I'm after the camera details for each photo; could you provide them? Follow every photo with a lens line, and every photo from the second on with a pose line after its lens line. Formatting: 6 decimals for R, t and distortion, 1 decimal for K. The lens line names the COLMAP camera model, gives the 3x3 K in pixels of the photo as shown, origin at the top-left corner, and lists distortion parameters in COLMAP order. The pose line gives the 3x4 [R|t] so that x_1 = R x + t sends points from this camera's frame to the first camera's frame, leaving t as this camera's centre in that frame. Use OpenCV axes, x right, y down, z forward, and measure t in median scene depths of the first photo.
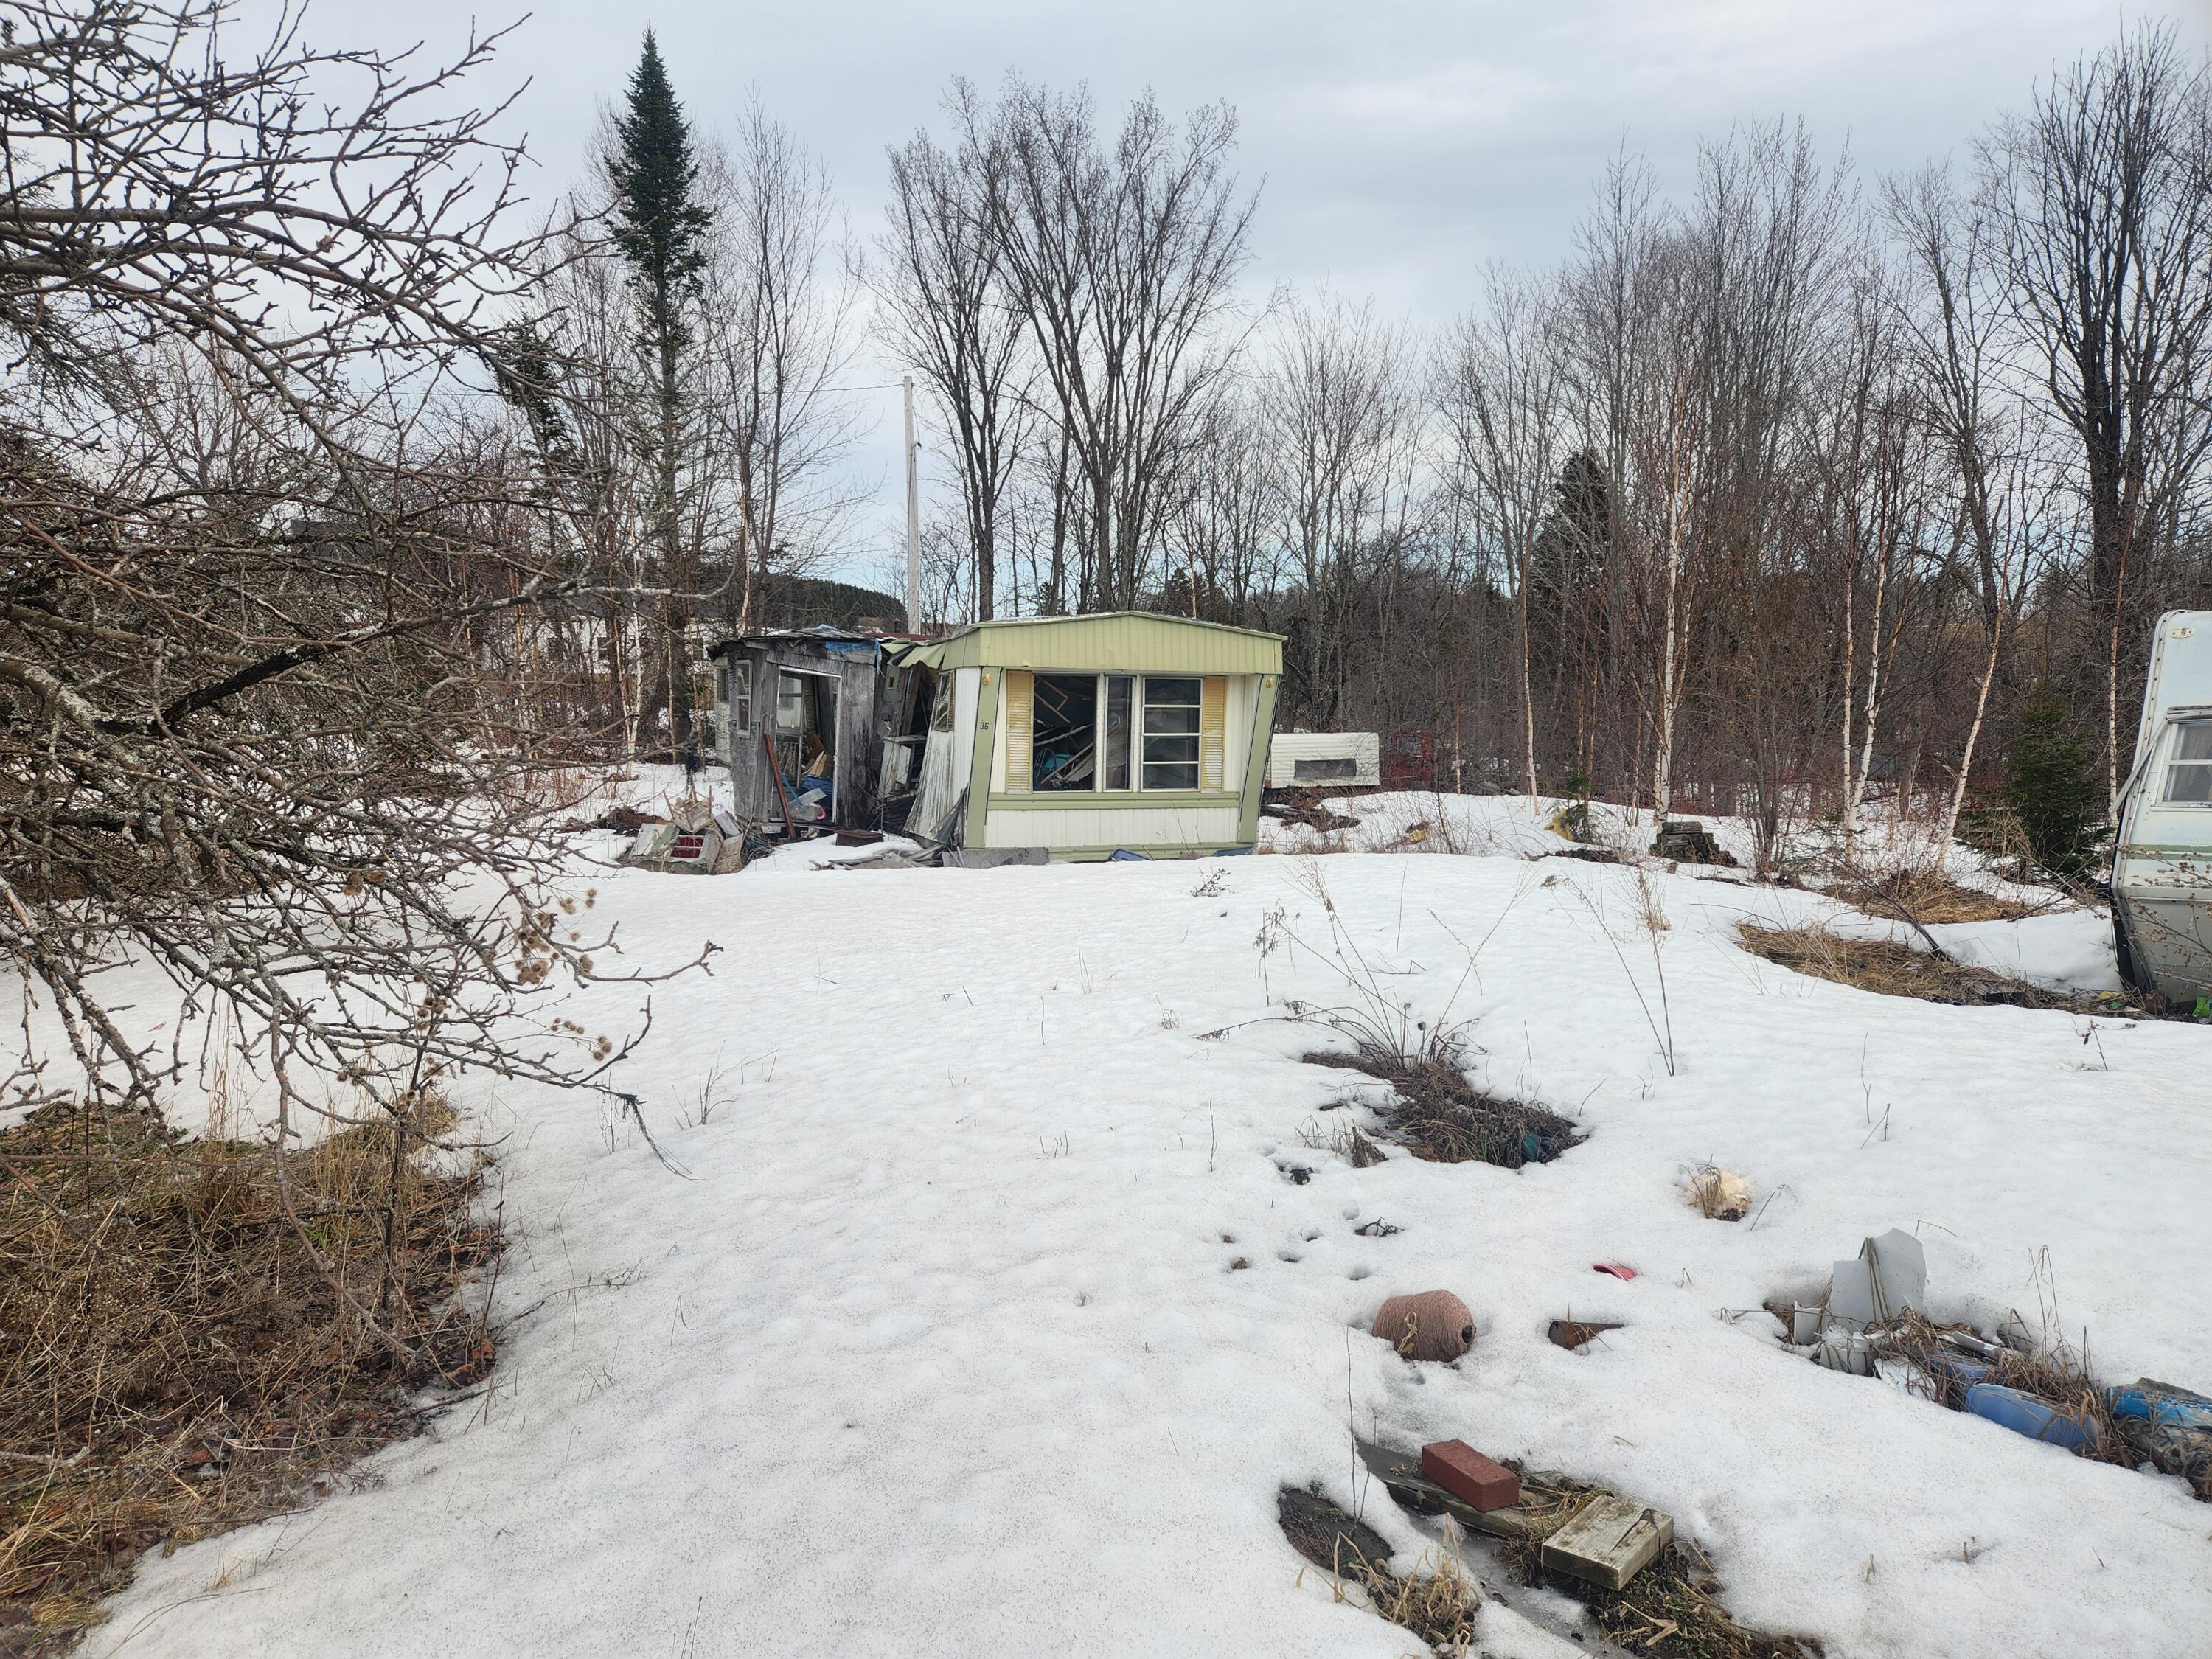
lens RADIAL K [[1479.0, 0, 1106.0], [0, 1479.0, 829.5], [0, 0, 1]] dist [0.114366, -0.097382]
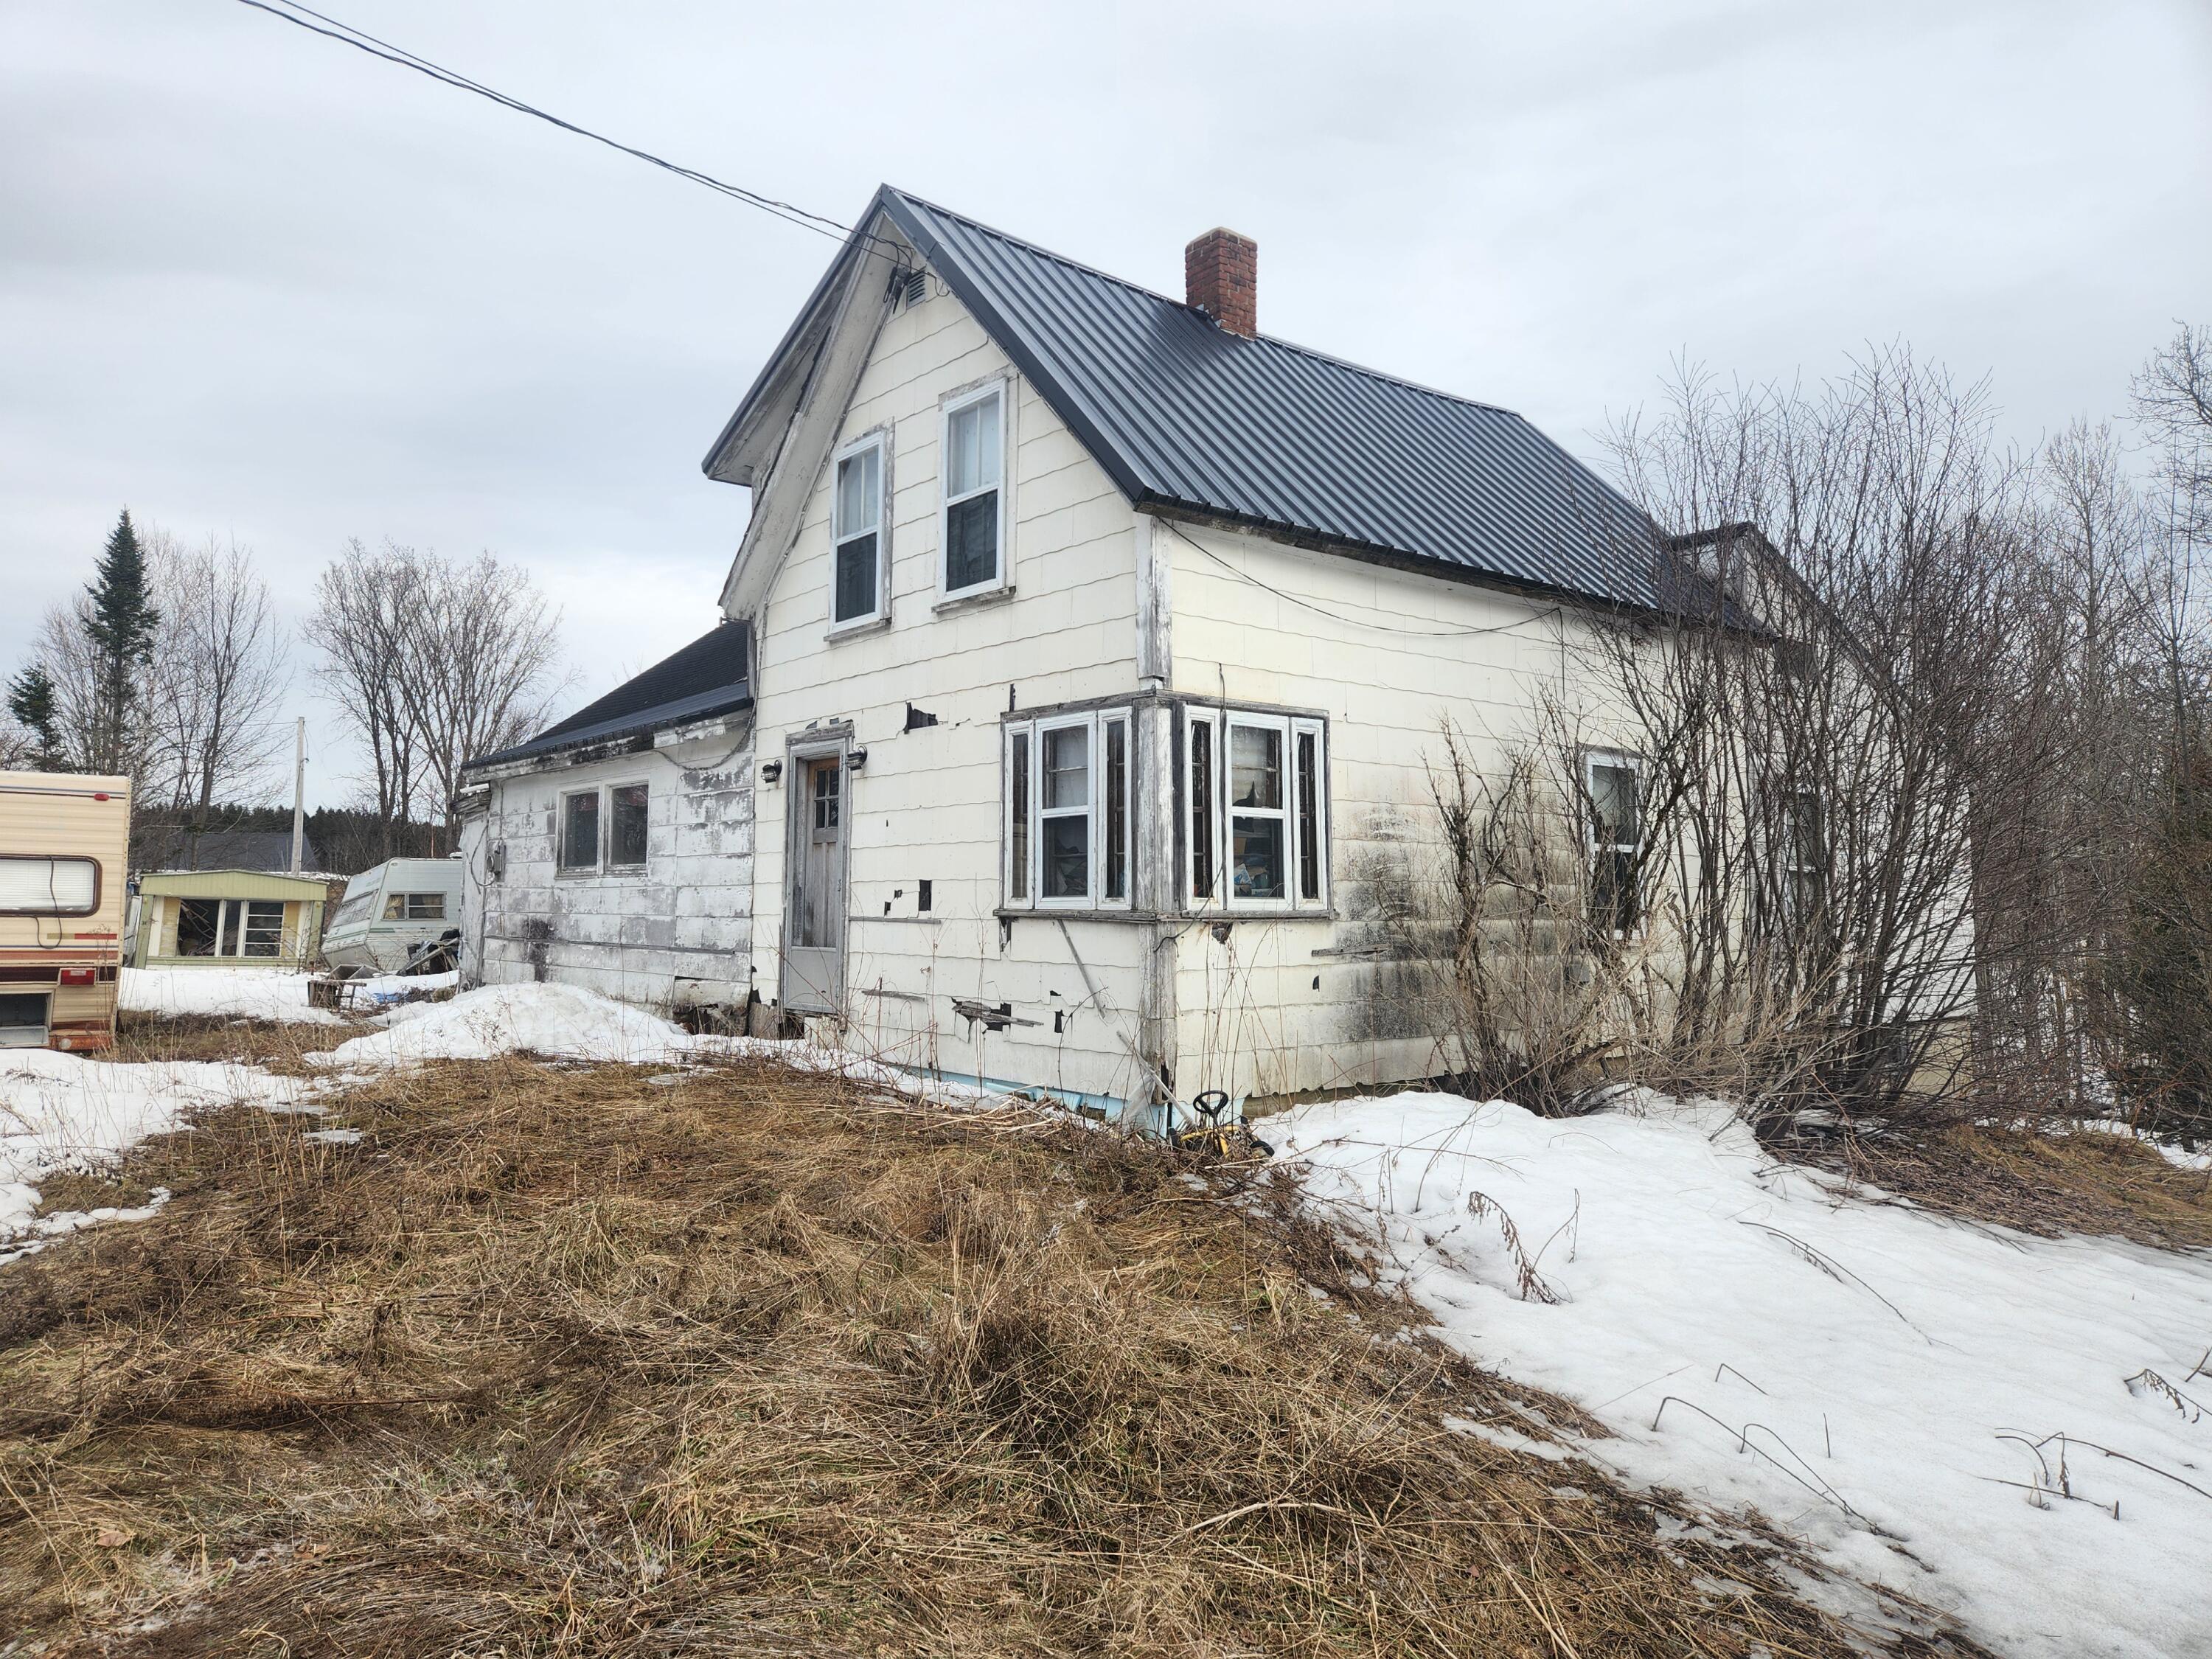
lens RADIAL K [[1479.0, 0, 1106.0], [0, 1479.0, 829.5], [0, 0, 1]] dist [0.114366, -0.097382]
pose [[0.984674, 0.018694, 0.173402, 0.820819], [0.011381, 0.985233, -0.170840, 0.170456], [-0.174035, 0.170195, 0.969920, -1.255313]]
